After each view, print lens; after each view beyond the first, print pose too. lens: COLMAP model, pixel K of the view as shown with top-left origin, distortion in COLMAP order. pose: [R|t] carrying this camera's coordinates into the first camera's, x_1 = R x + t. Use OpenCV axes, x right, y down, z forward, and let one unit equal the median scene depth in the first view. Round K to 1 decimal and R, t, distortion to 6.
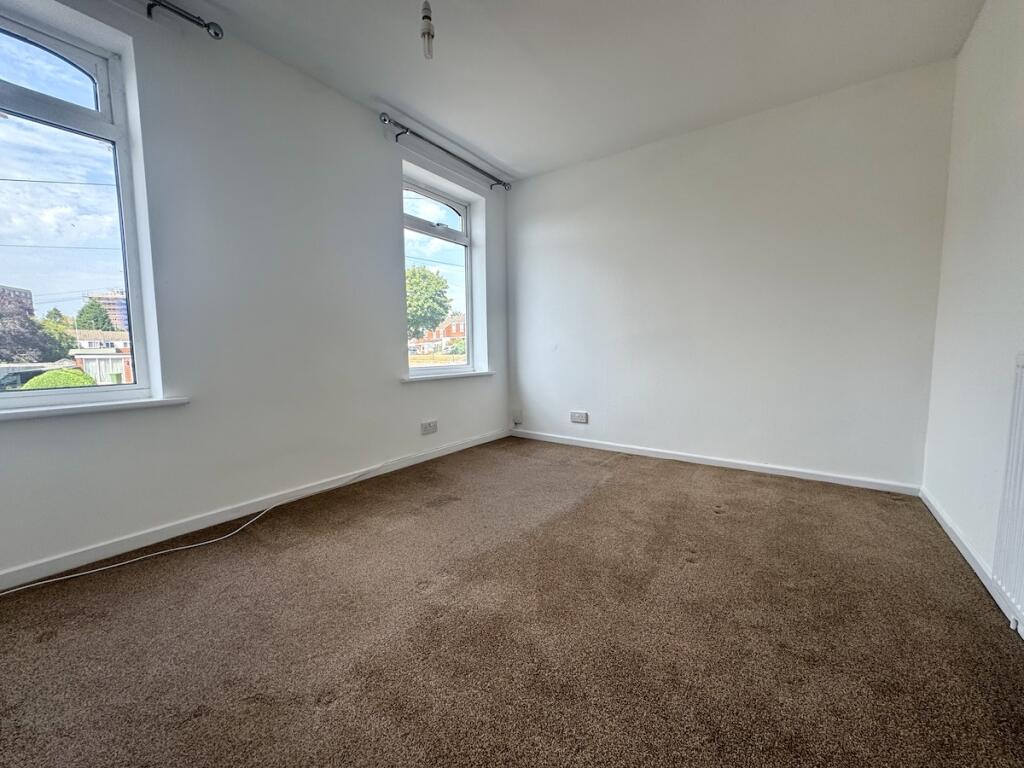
lens RADIAL K [[413.5, 0, 512.0], [0, 413.5, 384.0], [0, 0, 1]] dist [-0.000200, 0.000295]
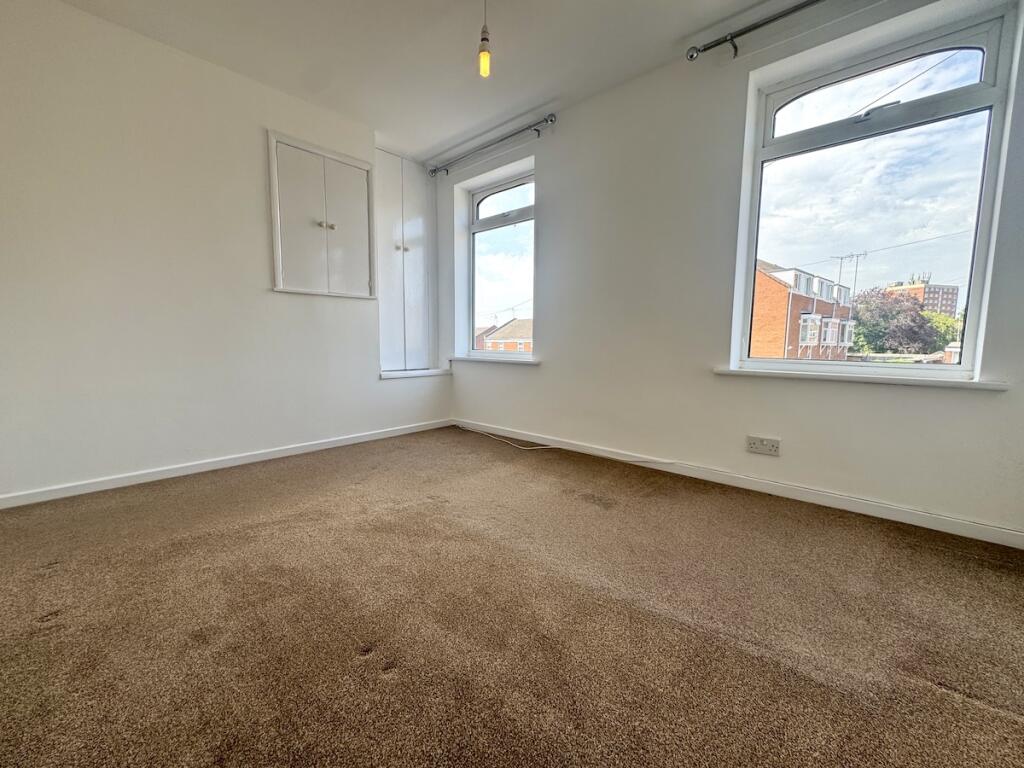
lens RADIAL K [[413.5, 0, 512.0], [0, 413.5, 384.0], [0, 0, 1]] dist [-0.000200, 0.000295]
pose [[-0.116839, 0.110974, -0.986931, 0.514578], [-0.096548, 0.987762, 0.122497, -0.040001], [0.988447, 0.109599, -0.104695, 0.648879]]
